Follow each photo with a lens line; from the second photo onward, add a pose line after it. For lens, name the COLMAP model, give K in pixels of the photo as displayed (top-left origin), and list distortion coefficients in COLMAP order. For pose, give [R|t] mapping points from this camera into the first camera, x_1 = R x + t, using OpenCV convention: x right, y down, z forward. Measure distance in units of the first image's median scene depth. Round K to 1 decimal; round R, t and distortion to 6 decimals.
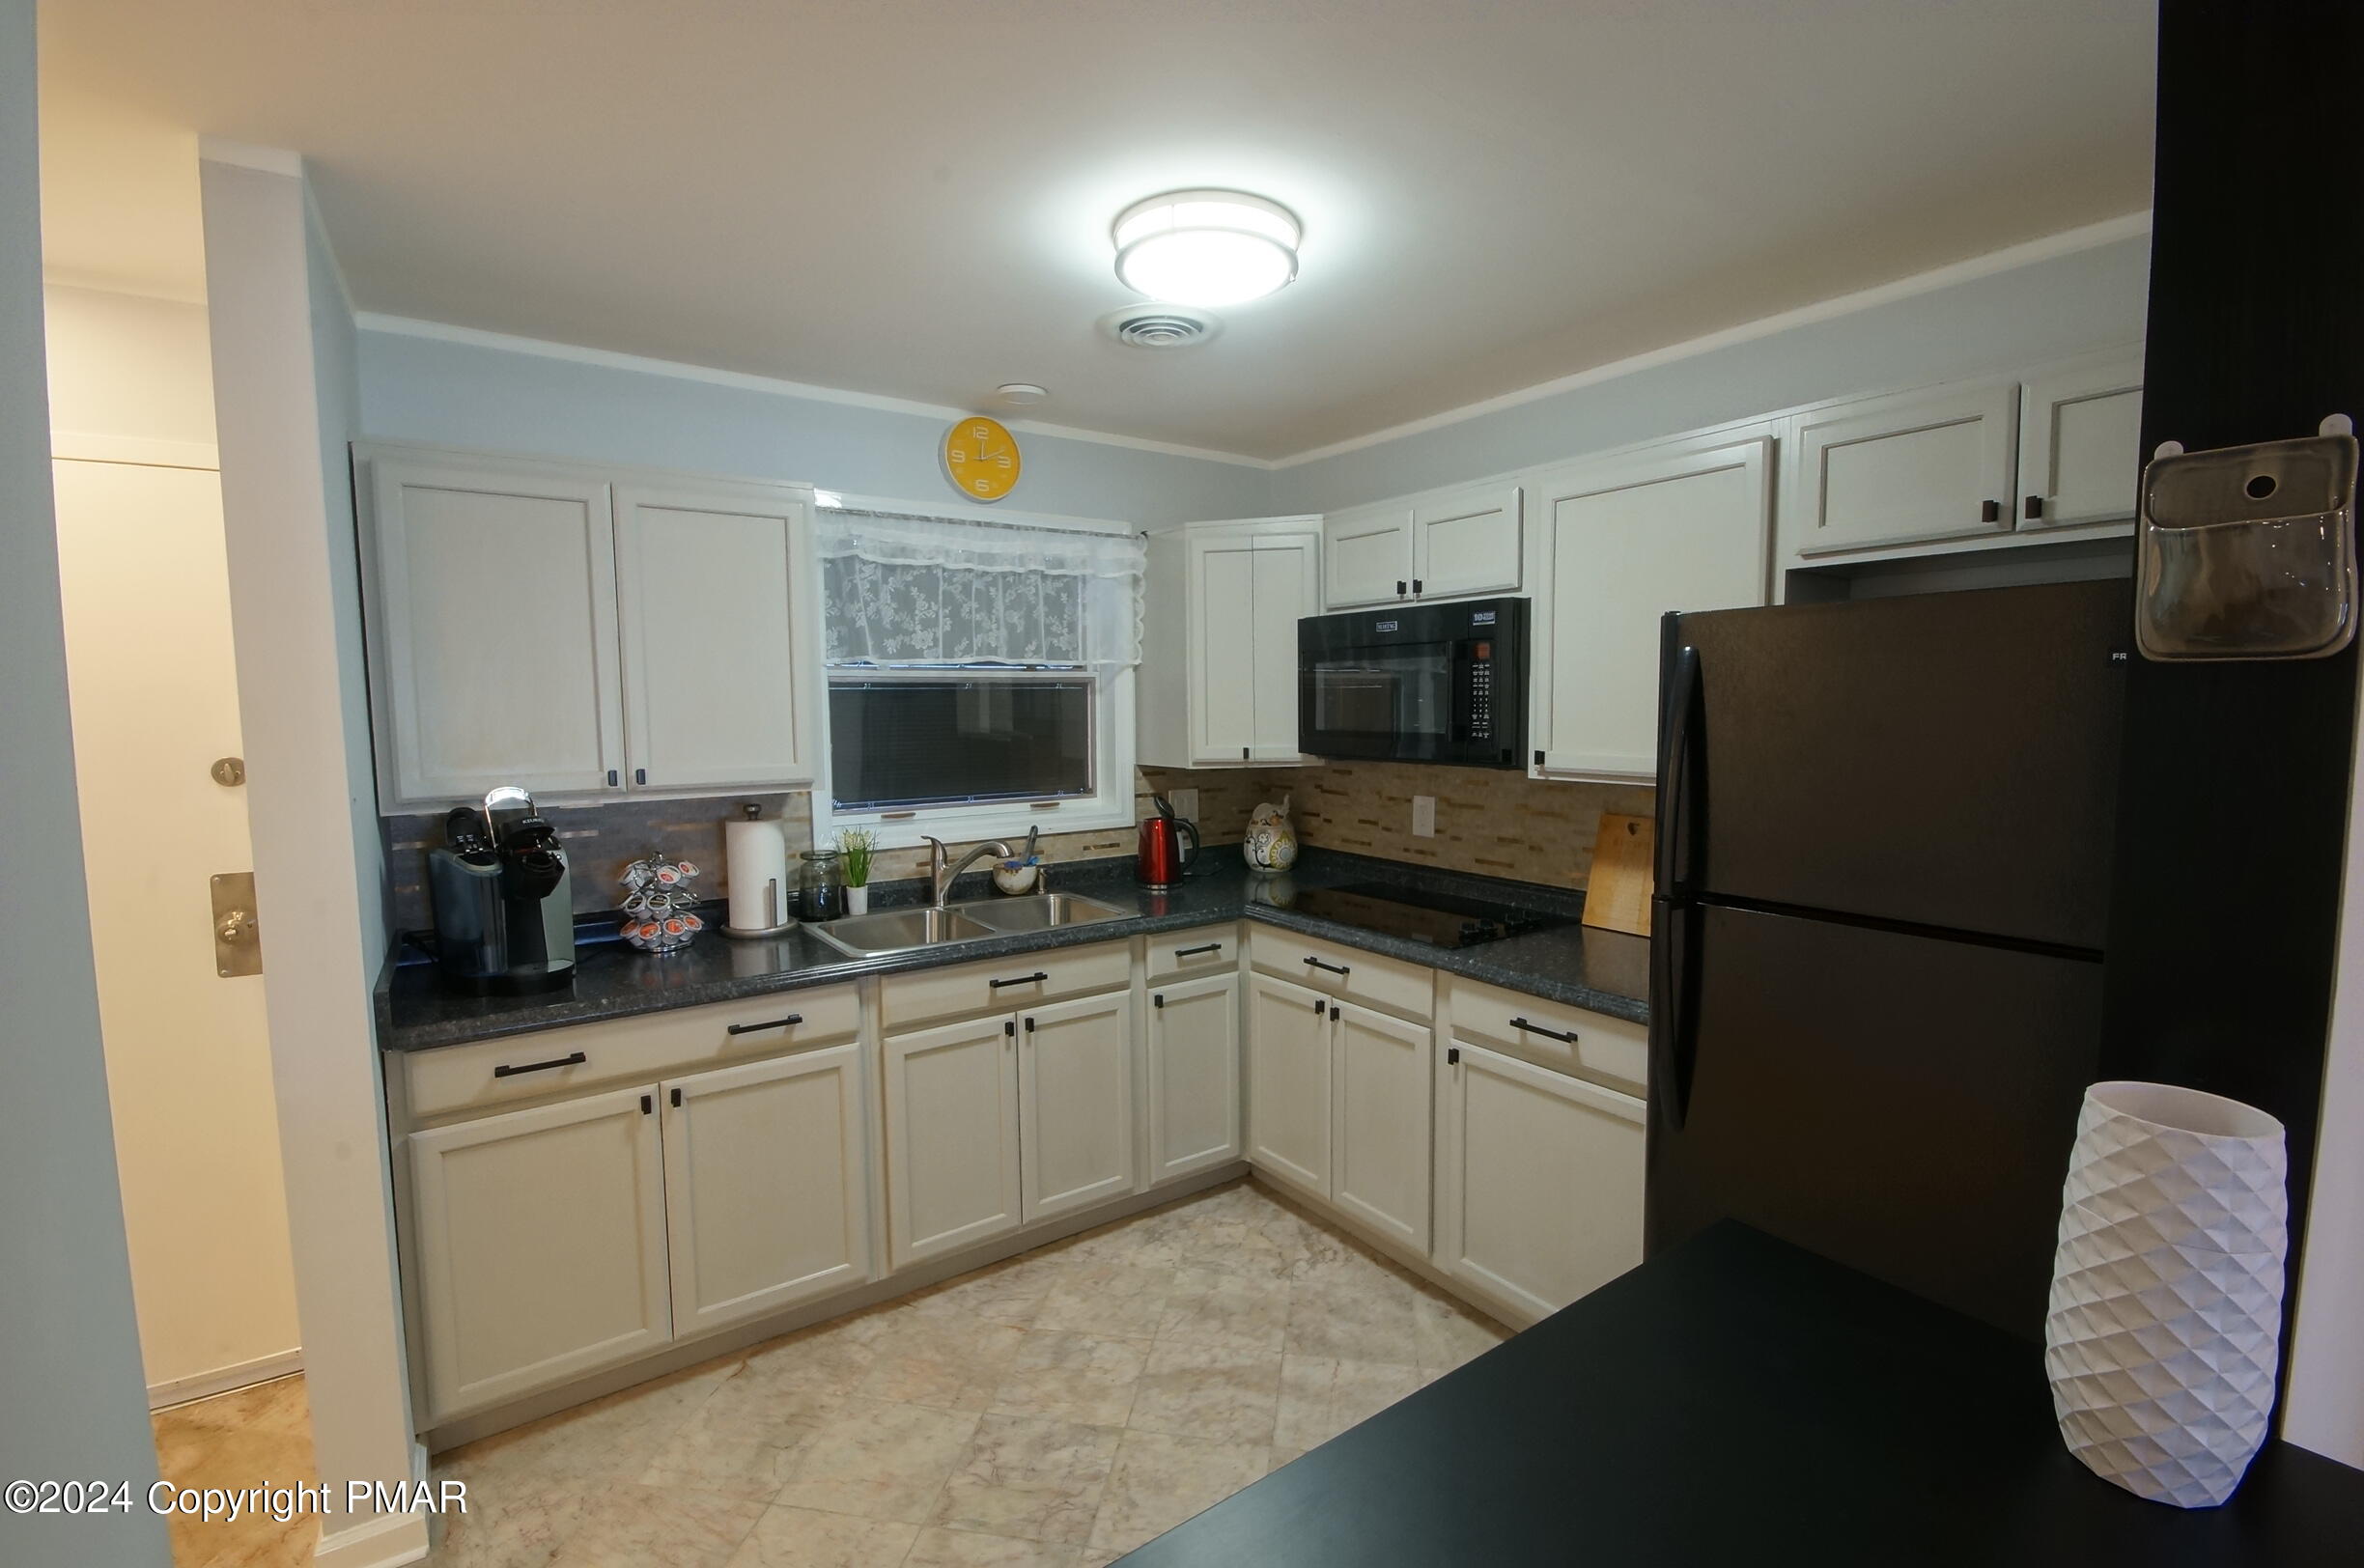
lens RADIAL K [[1039.7, 0, 1186.5], [0, 1039.7, 784.5], [0, 0, 1]] dist [-0.003008, 0.000136]
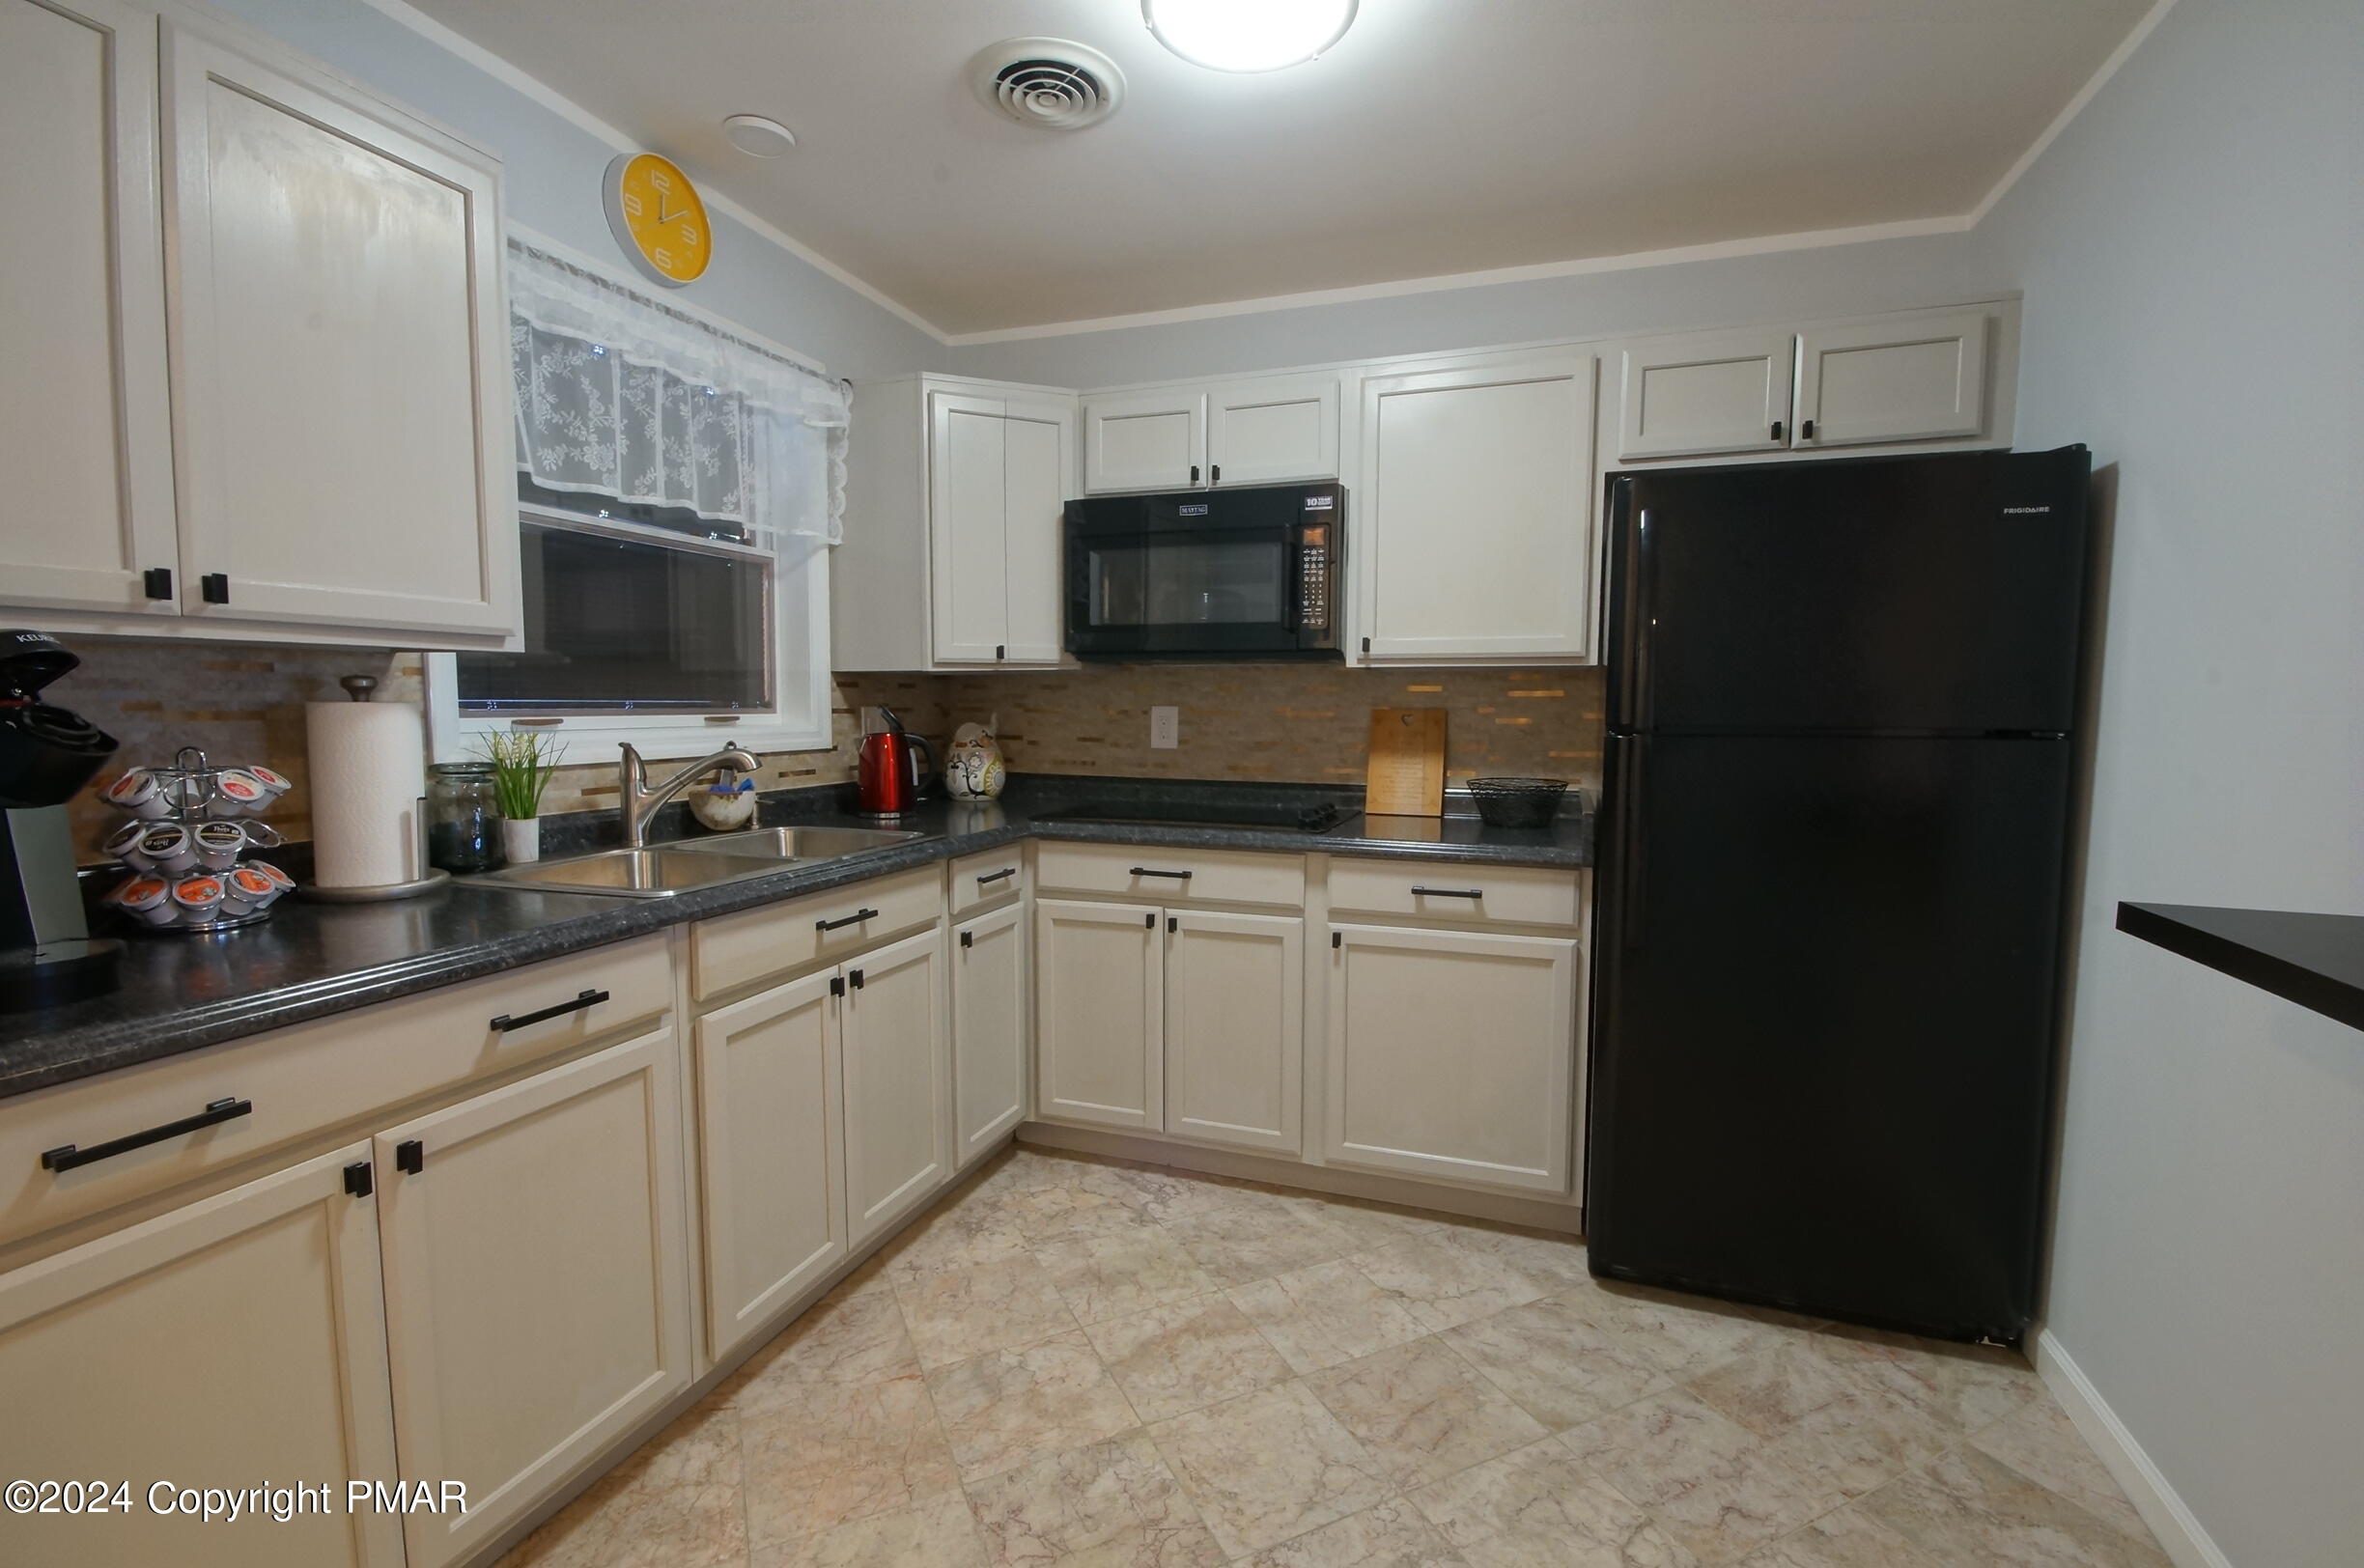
lens RADIAL K [[1039.7, 0, 1186.5], [0, 1039.7, 784.5], [0, 0, 1]] dist [-0.003008, 0.000136]
pose [[0.812499, -0.032241, 0.582071, -0.372012], [0.033900, 0.999393, 0.008036, 0.089355], [-0.581976, 0.013203, 0.813098, 0.243632]]
